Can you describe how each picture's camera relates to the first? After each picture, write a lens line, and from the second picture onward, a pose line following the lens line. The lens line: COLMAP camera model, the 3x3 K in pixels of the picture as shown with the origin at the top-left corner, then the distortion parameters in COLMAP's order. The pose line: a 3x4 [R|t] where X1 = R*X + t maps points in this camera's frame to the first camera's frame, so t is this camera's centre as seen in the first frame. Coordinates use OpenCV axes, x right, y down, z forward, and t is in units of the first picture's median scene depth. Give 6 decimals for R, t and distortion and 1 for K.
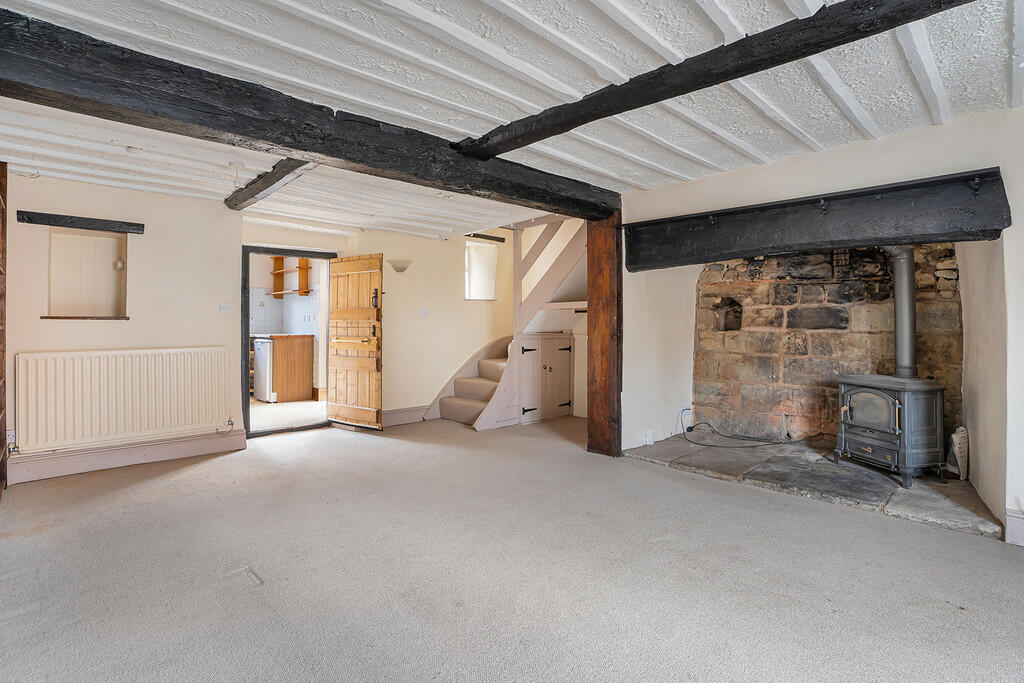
lens RADIAL K [[496.8, 0, 510.5], [0, 496.8, 321.5], [0, 0, 1]] dist [-0.001795, -0.000286]
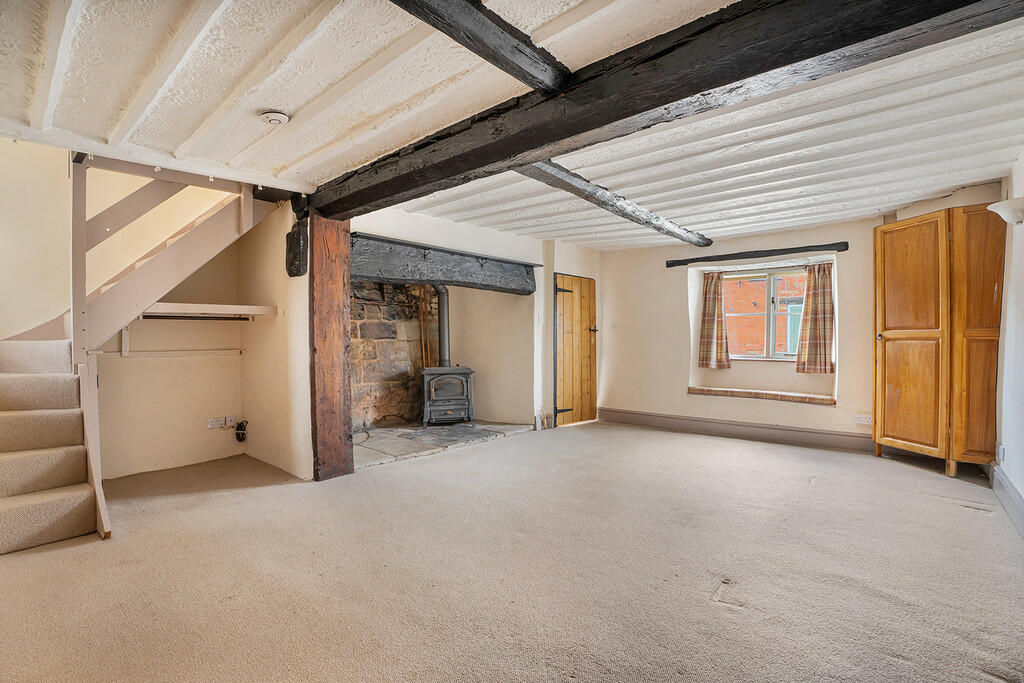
lens RADIAL K [[496.8, 0, 512.0], [0, 496.8, 341.5], [0, 0, 1]] dist [-0.001795, -0.000286]
pose [[-0.049048, -0.011352, 0.998732, -0.730554], [0.002447, 0.999931, 0.011486, 0.007619], [-0.998793, 0.003008, -0.049017, 0.710665]]
